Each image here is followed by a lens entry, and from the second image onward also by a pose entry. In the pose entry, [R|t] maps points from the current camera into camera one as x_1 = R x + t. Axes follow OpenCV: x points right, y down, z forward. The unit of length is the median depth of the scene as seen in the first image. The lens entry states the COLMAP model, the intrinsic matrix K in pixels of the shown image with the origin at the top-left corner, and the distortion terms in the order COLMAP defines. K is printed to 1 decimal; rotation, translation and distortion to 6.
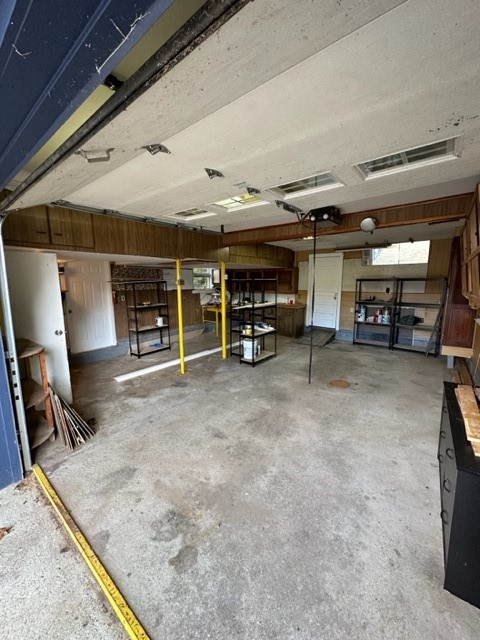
lens RADIAL K [[253.3, 0, 240.0], [0, 253.3, 320.0], [0, 0, 1]] dist [-0.002459, -0.000162]
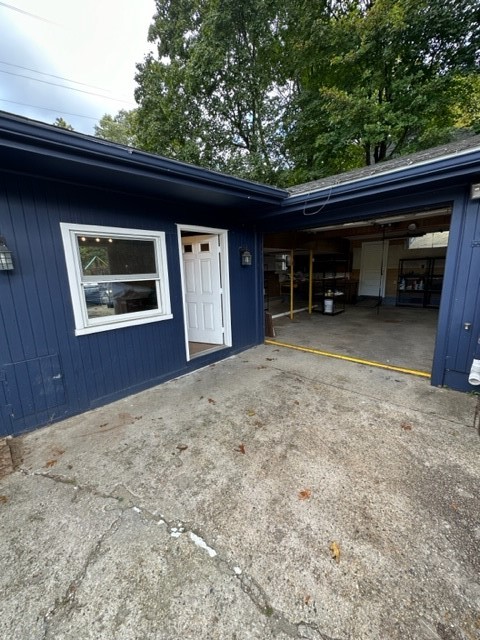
lens RADIAL K [[253.3, 0, 240.0], [0, 253.3, 320.0], [0, 0, 1]] dist [-0.002459, -0.000162]
pose [[0.995648, -0.009672, -0.092691, -0.309514], [0.014068, 0.998801, 0.046897, 0.101362], [0.092126, -0.047996, 0.994590, -0.521990]]
